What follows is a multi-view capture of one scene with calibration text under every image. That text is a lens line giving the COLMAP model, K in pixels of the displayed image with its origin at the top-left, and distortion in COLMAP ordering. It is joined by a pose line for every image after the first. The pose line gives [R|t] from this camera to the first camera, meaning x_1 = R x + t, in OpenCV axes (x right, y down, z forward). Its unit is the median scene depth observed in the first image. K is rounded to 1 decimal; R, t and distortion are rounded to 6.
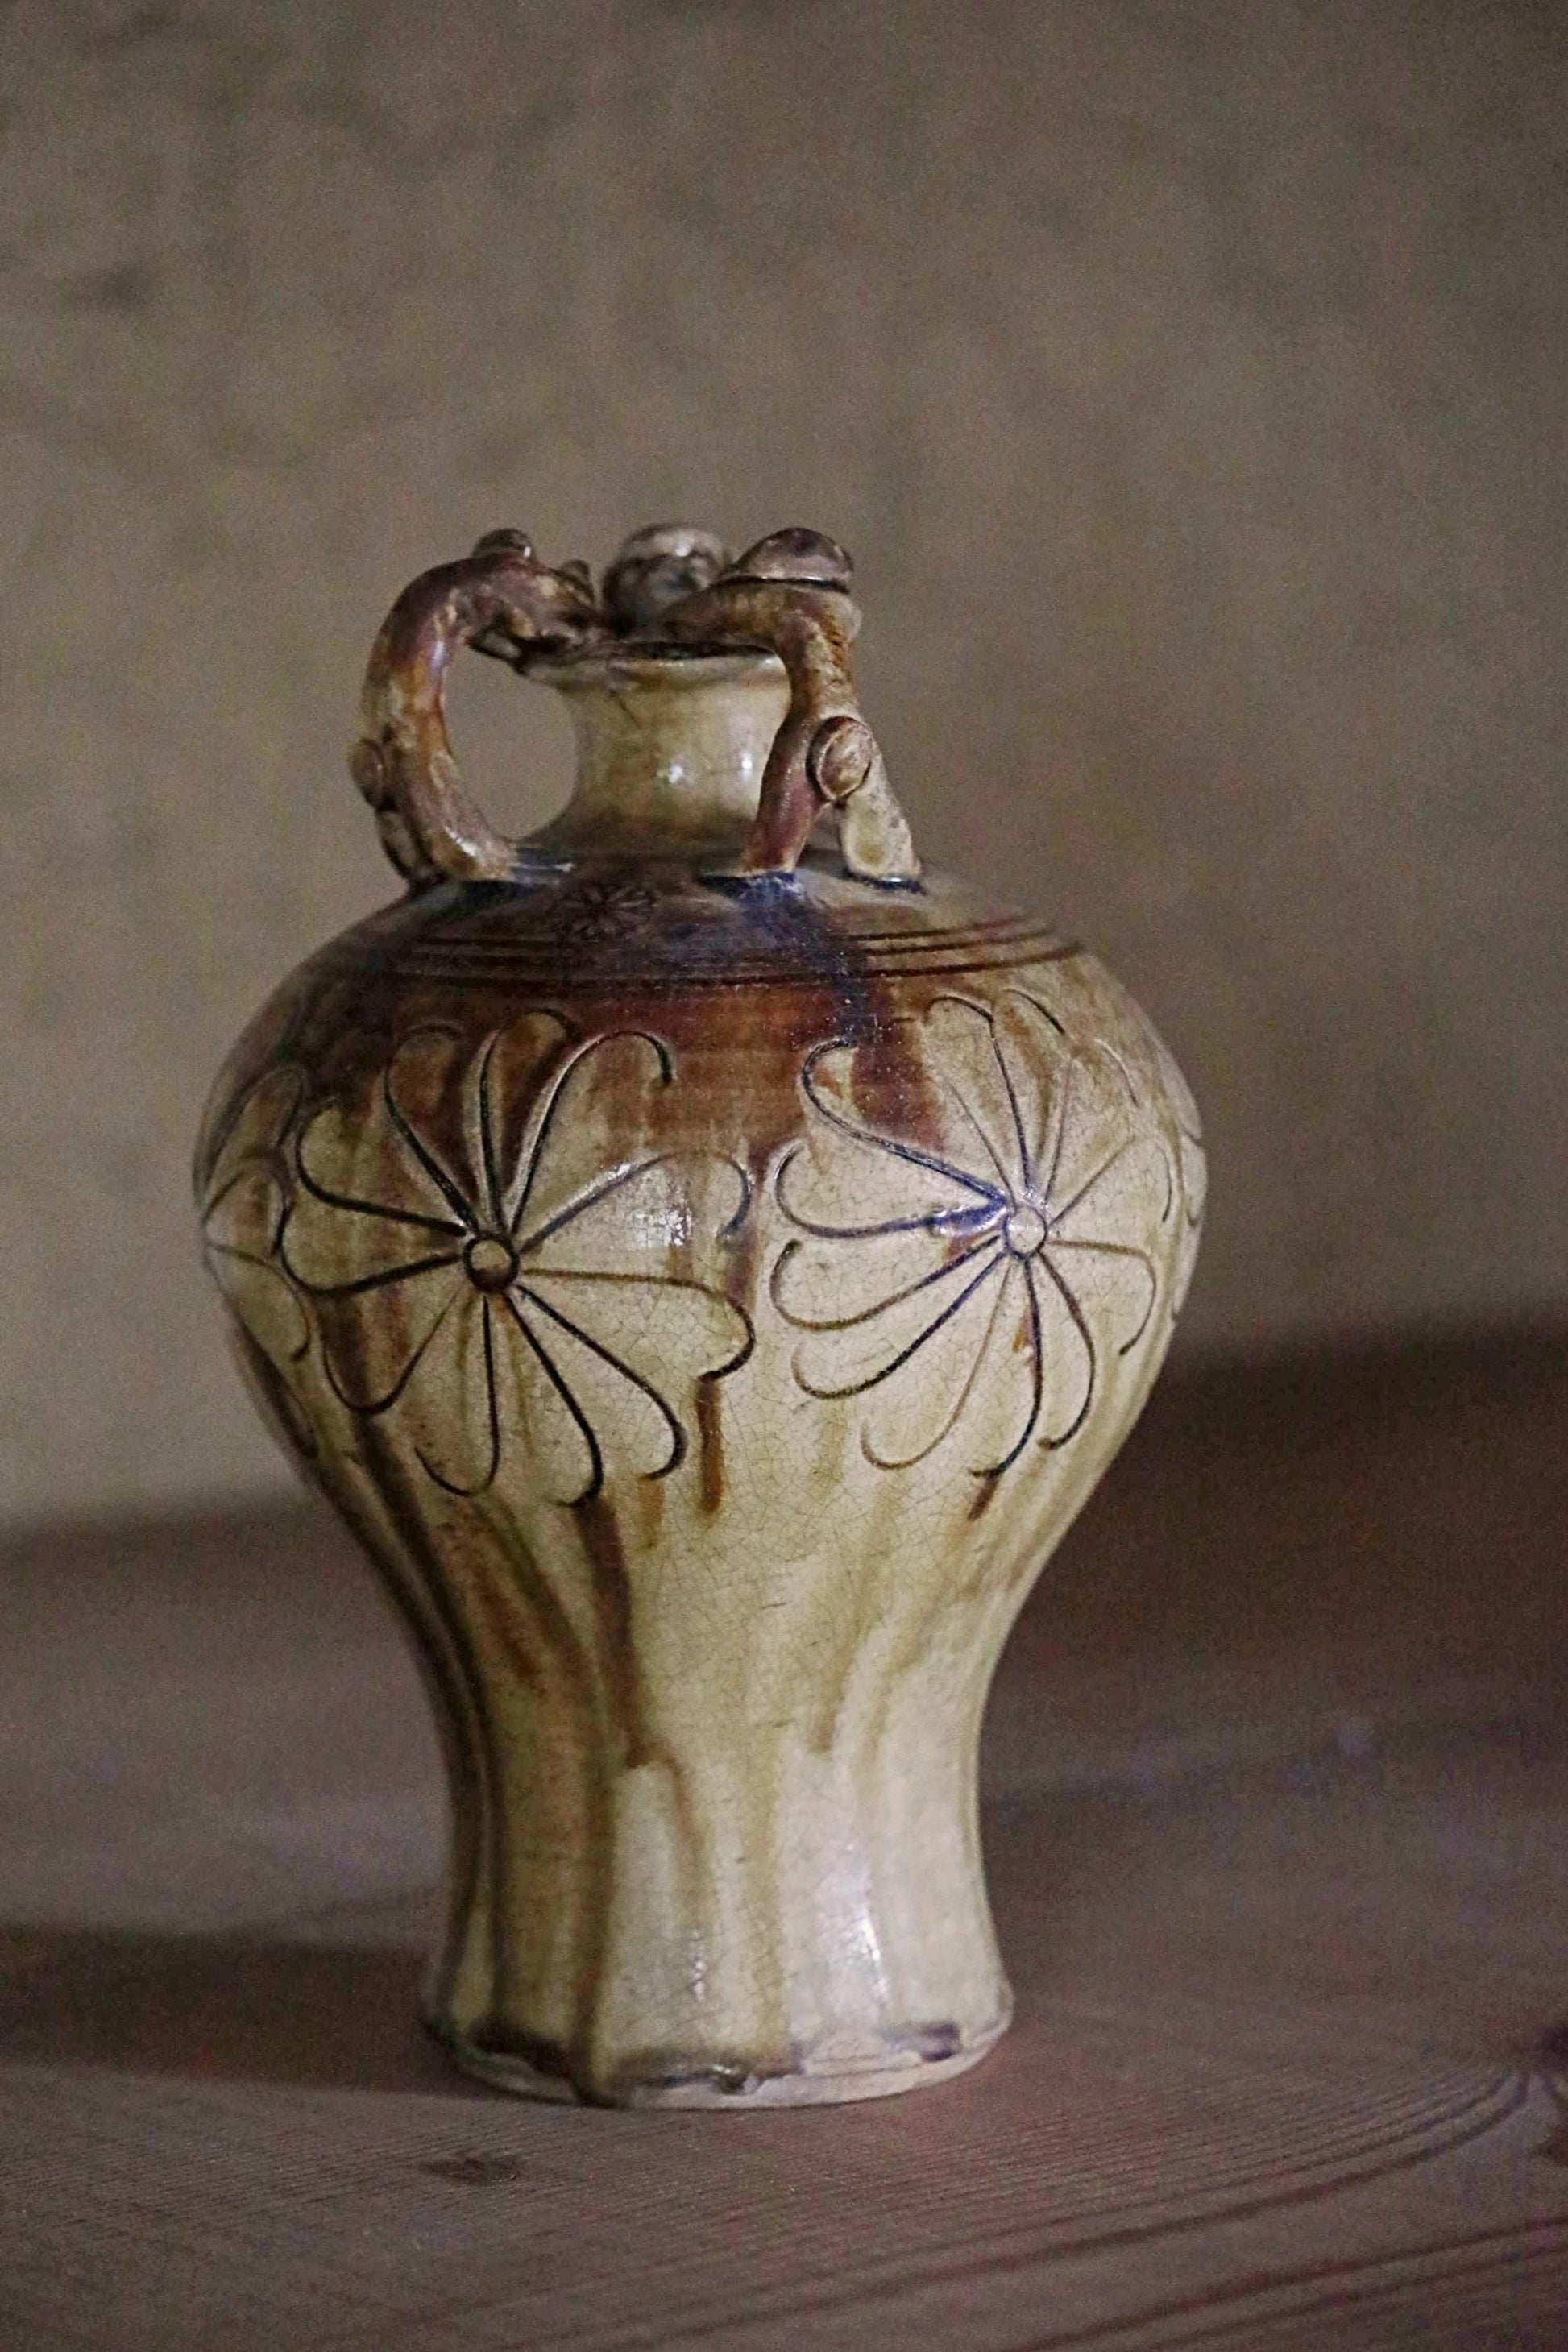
lens RADIAL K [[8683.7, 0, 721.1], [0, 8683.7, 1173.5], [0, 0, 1]] dist [0.124258, 2.321298]
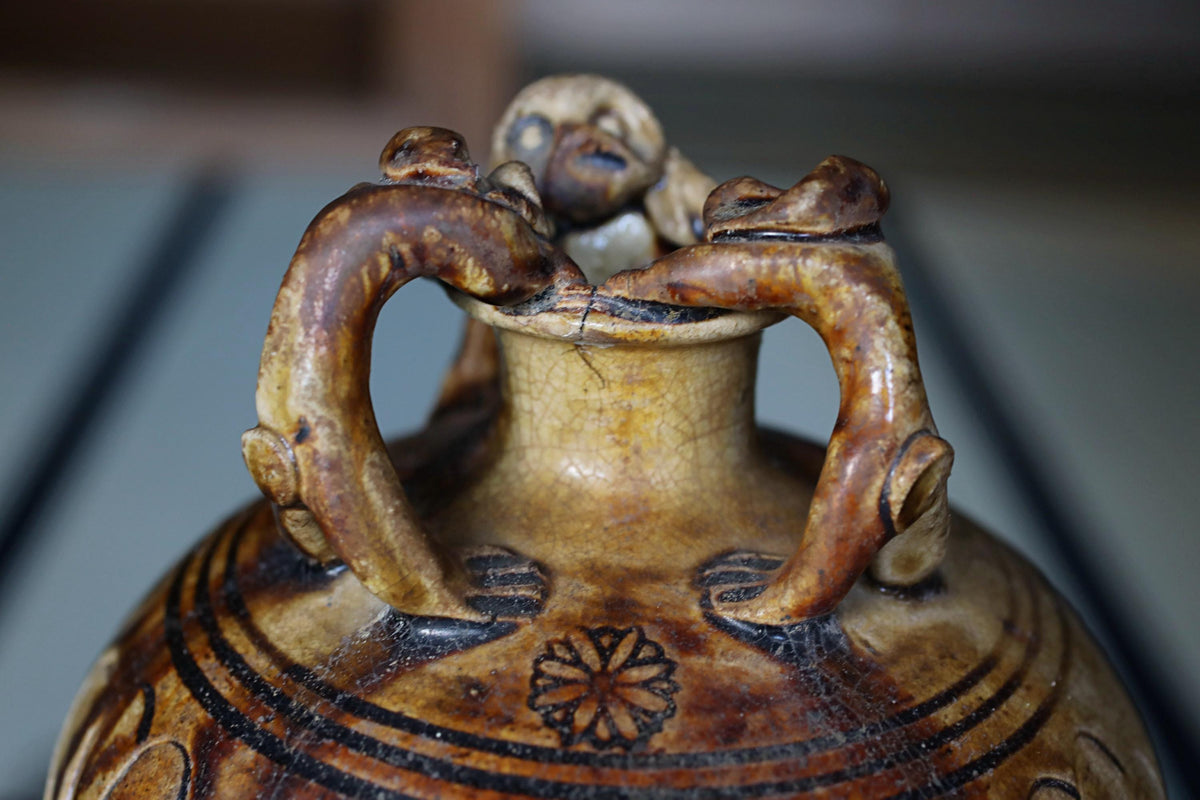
lens RADIAL K [[1982.2, 0, 574.7], [0, 1982.2, 398.8], [0, 0, 1]] dist [0.003628, 0.038739]
pose [[0.969160, -0.035980, 0.243793, -0.058423], [-0.031051, 0.963570, 0.265648, -0.101495], [-0.244470, -0.265025, 0.932736, 0.853004]]
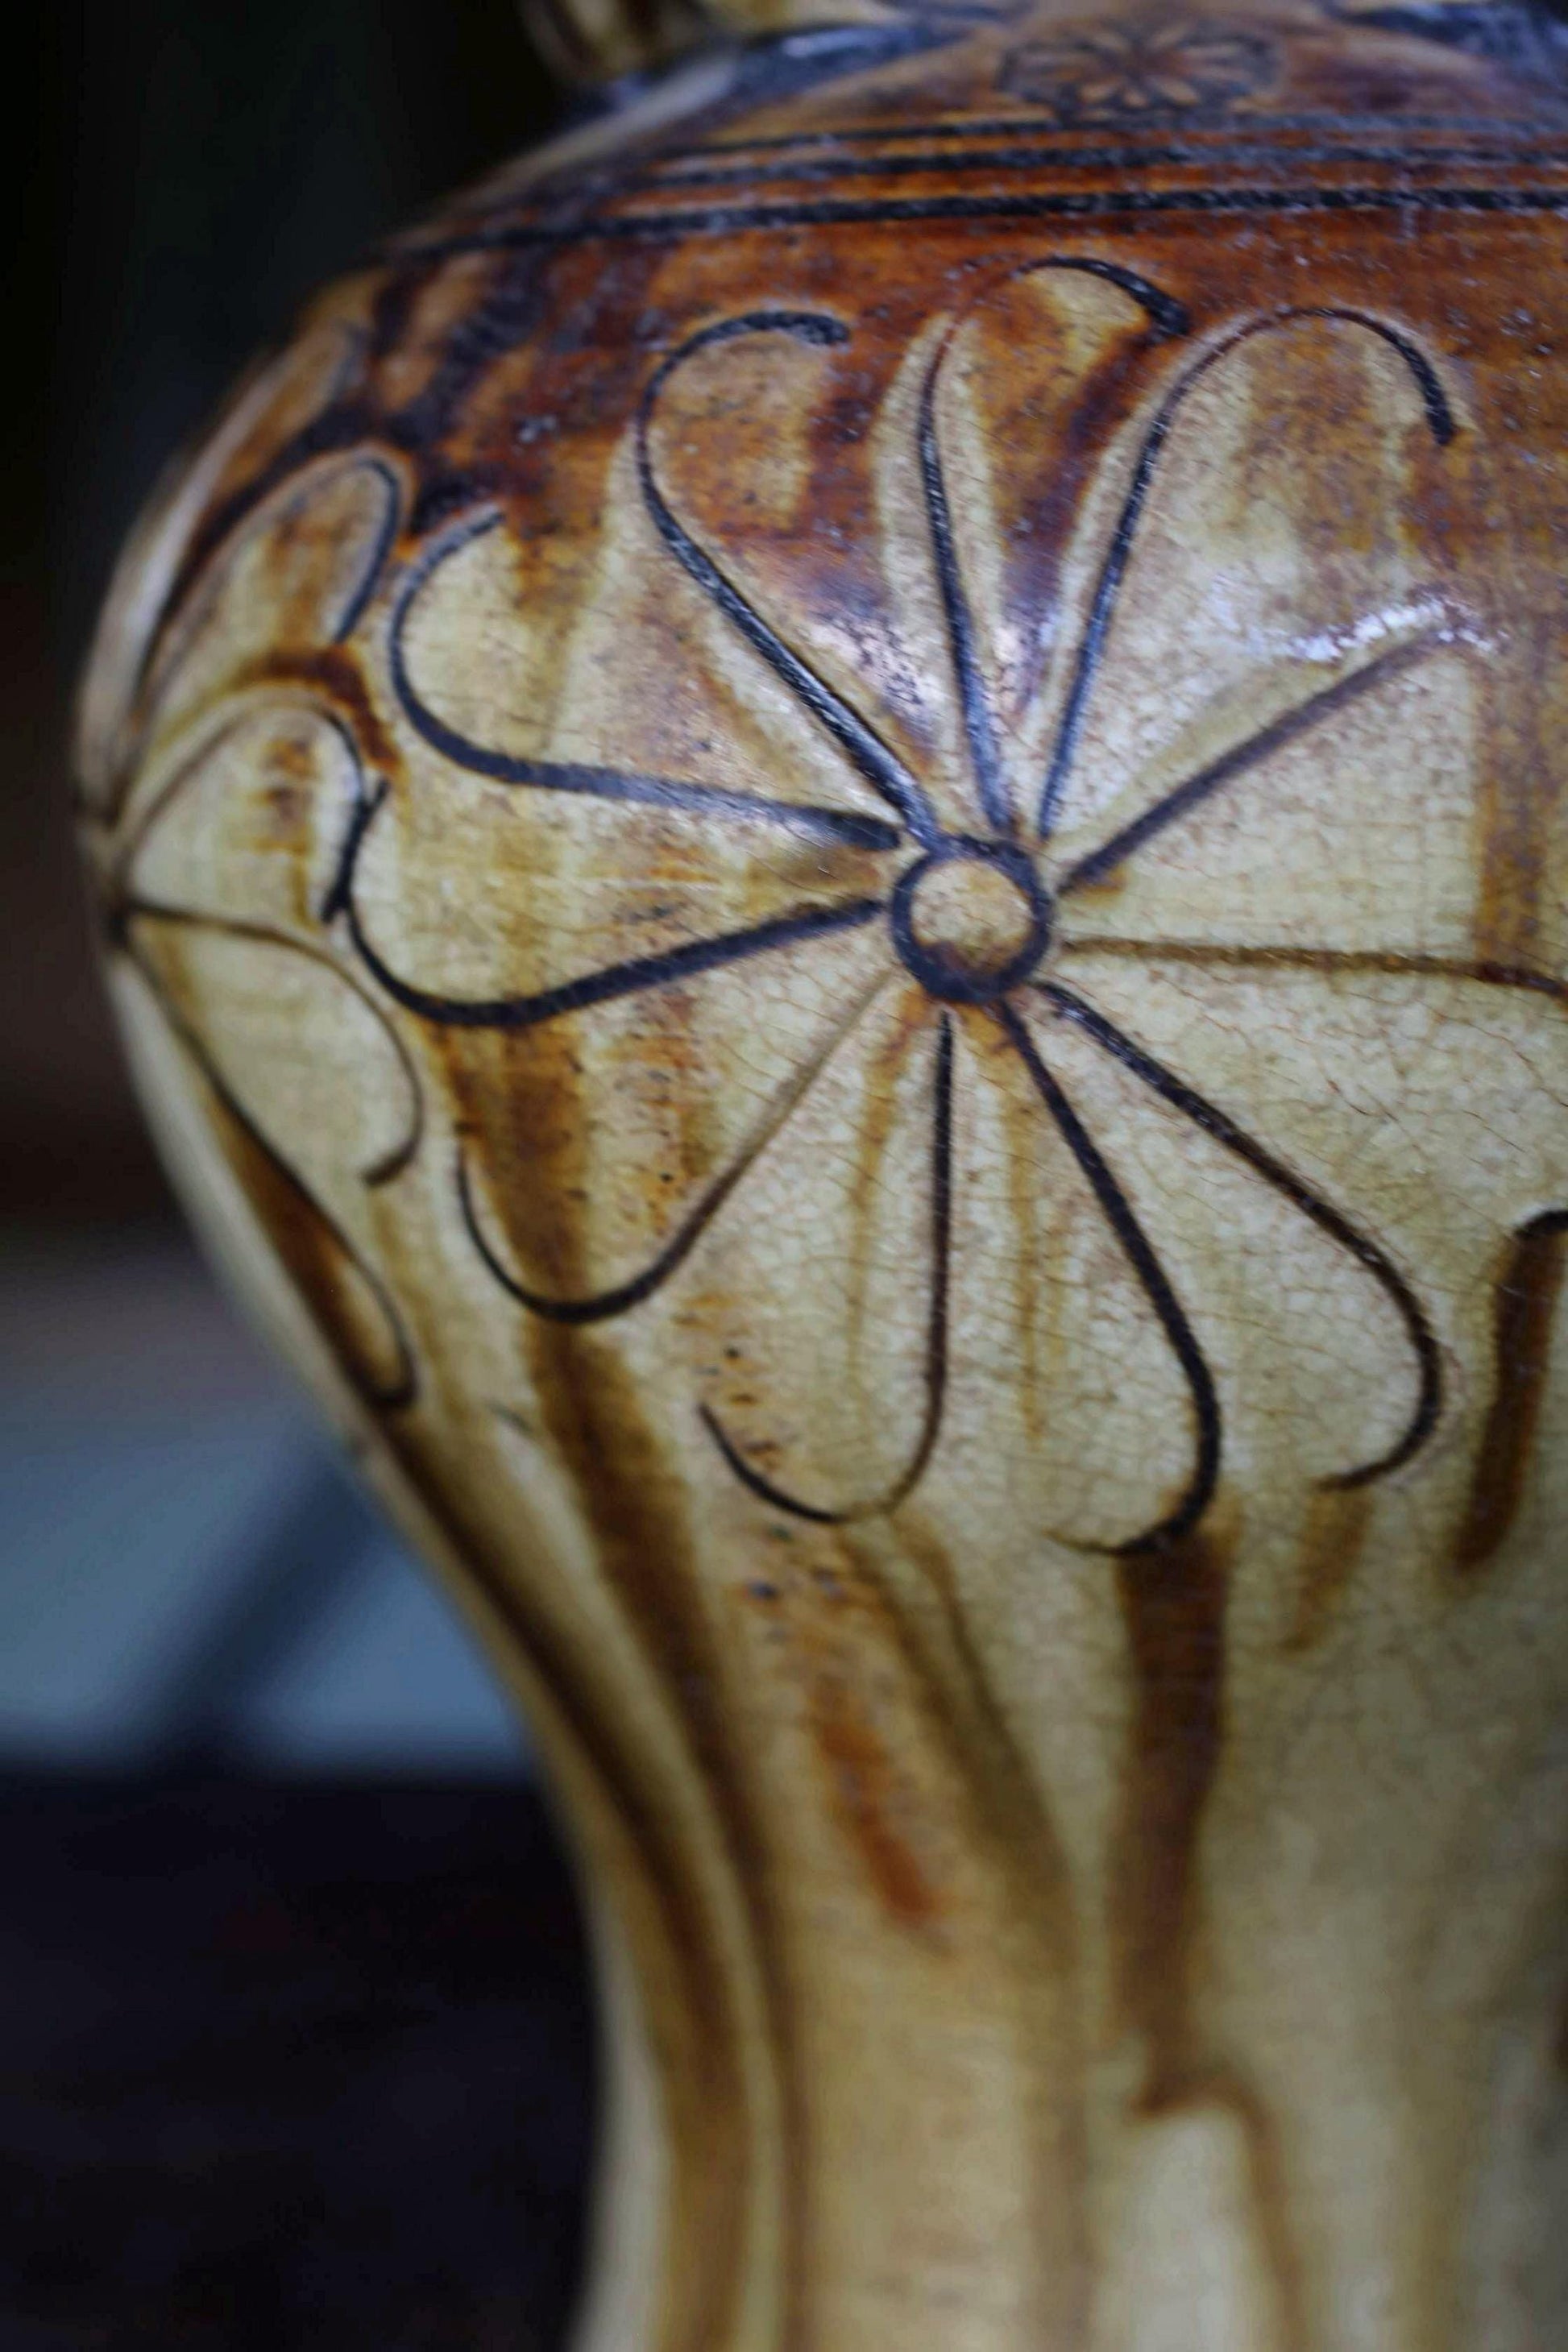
lens RADIAL K [[3885.2, 0, 784.0], [0, 3885.2, 1176.0], [0, 0, 1]] dist [0.003628, 0.038739]
pose [[0.986490, -0.008588, 0.163599, -0.060700], [0.002622, 0.999325, 0.036653, 0.014778], [-0.163803, -0.035729, 0.985846, 0.830512]]
